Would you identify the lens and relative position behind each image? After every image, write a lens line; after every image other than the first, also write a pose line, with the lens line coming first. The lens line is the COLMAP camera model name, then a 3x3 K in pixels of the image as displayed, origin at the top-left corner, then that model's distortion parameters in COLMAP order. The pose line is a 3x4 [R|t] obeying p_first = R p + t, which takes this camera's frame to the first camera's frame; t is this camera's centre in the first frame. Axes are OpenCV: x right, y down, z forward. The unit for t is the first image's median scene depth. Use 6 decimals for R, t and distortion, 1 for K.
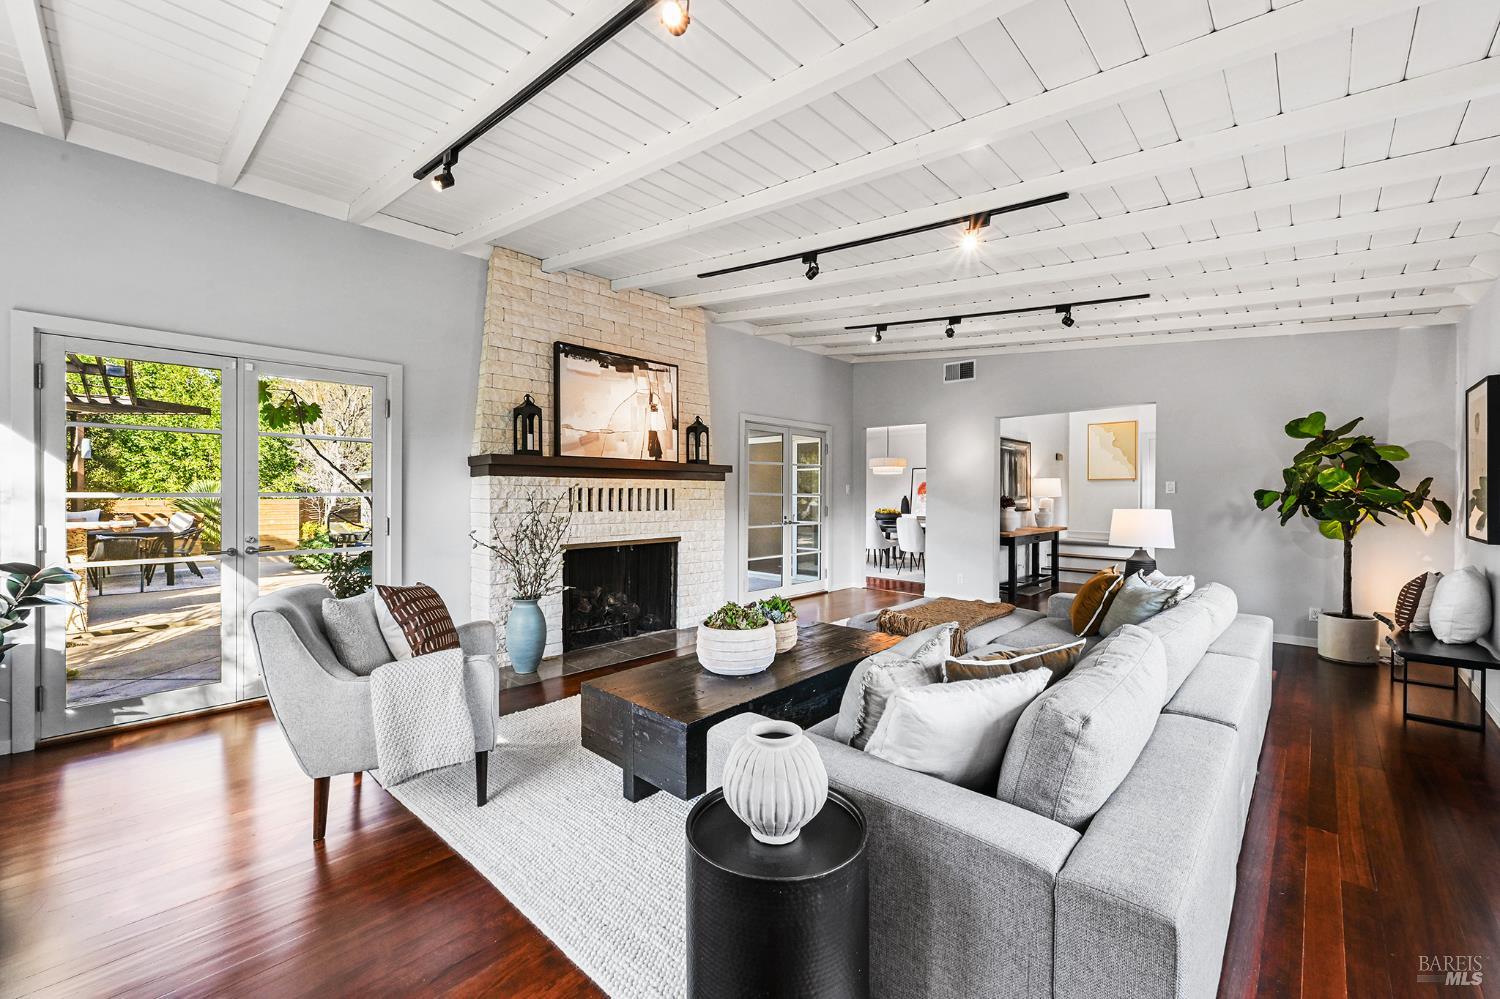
lens RADIAL K [[592.4, 0, 747.2], [0, 592.4, 491.1], [0, 0, 1]] dist [0.001194, -0.000254]
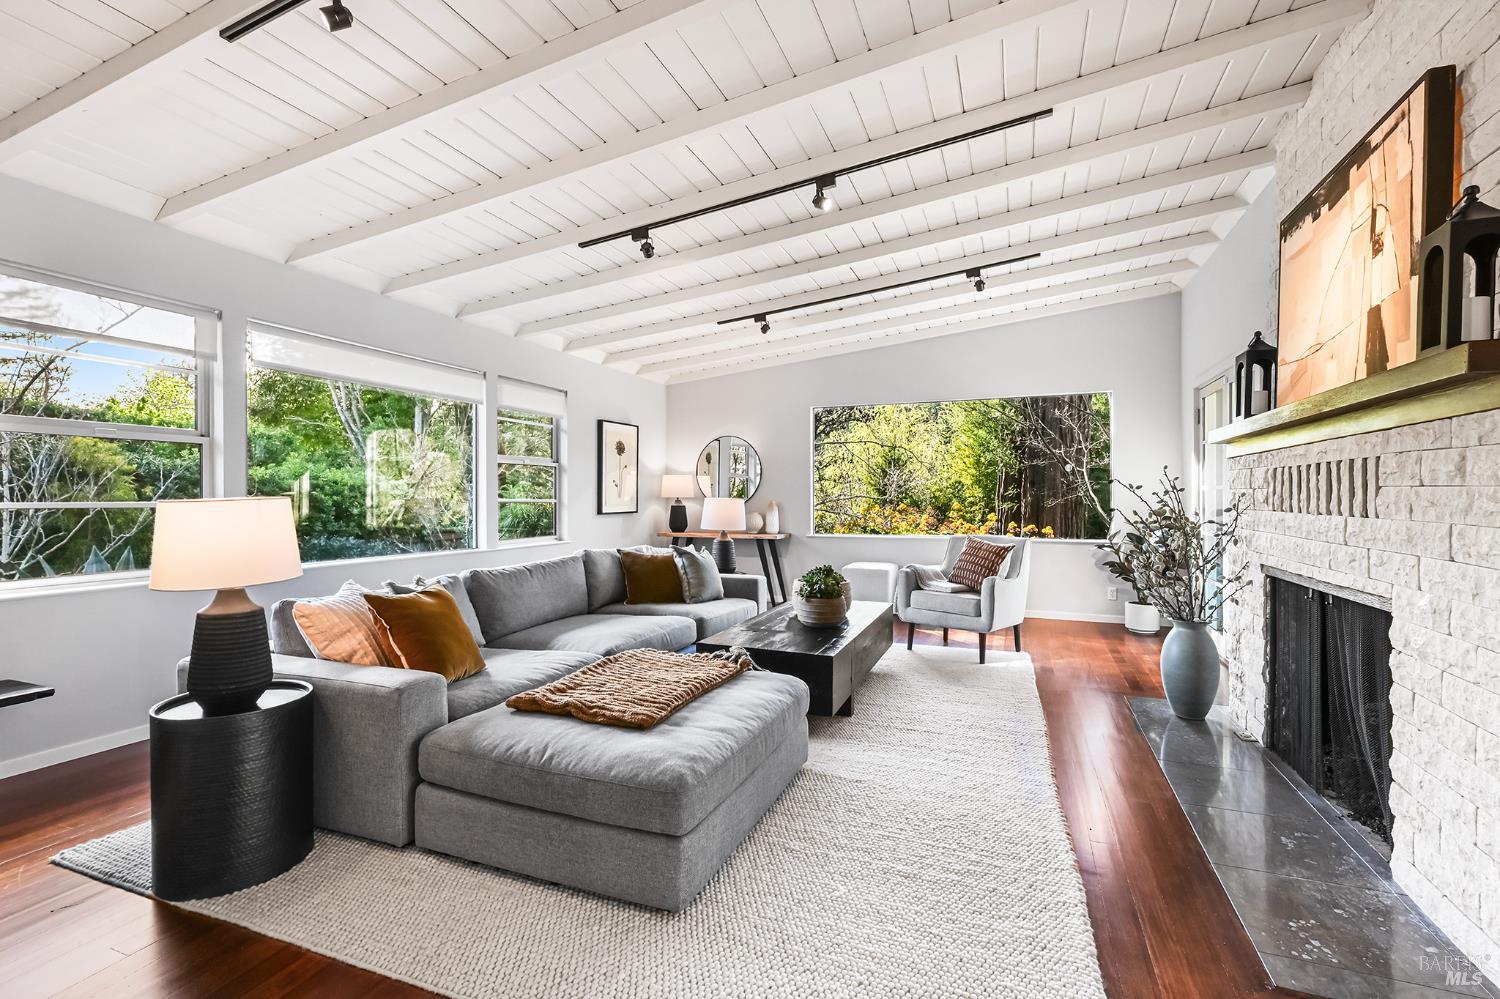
lens RADIAL K [[667.1, 0, 746.1], [0, 667.1, 499.7], [0, 0, 1]] dist [0.001973, -0.001505]
pose [[-0.933501, -0.001293, -0.358571, 0.387545], [-0.001835, 0.999998, 0.001173, 0.023308], [0.358569, 0.001753, -0.933502, 1.307078]]
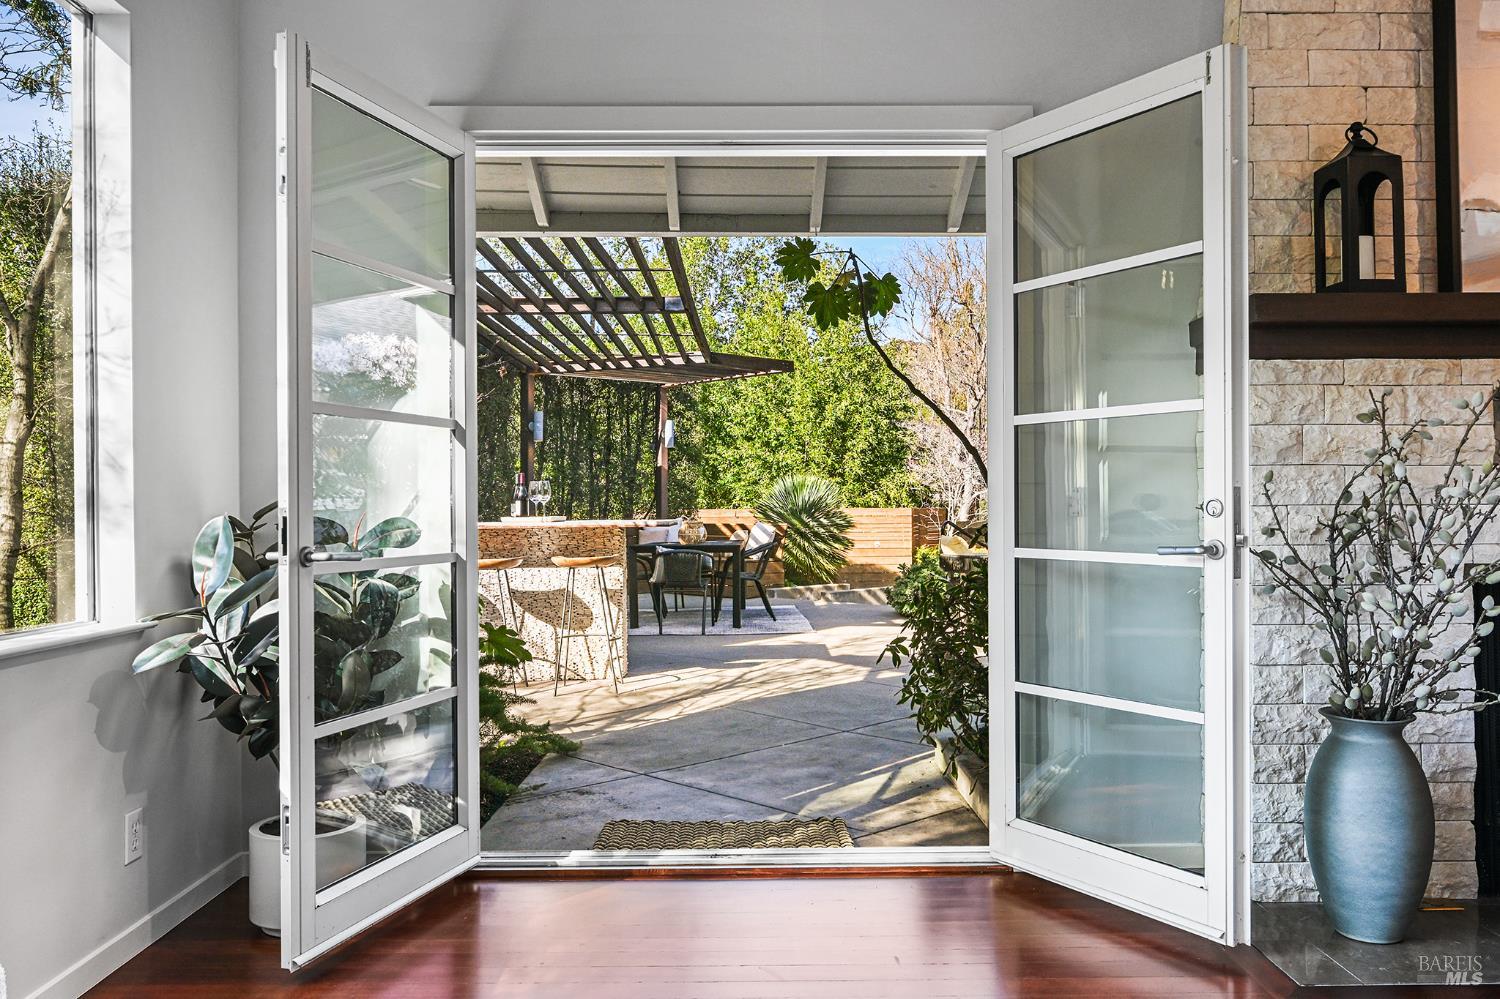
lens RADIAL K [[1121.3, 0, 760.8], [0, 1121.3, 506.2], [0, 0, 1]] dist [0.011183, -0.000282]
pose [[0.700696, -0.011286, -0.713370, -0.129612], [0.011340, 0.999925, -0.004680, 0.051245], [0.713370, -0.004810, 0.700772, 0.255486]]
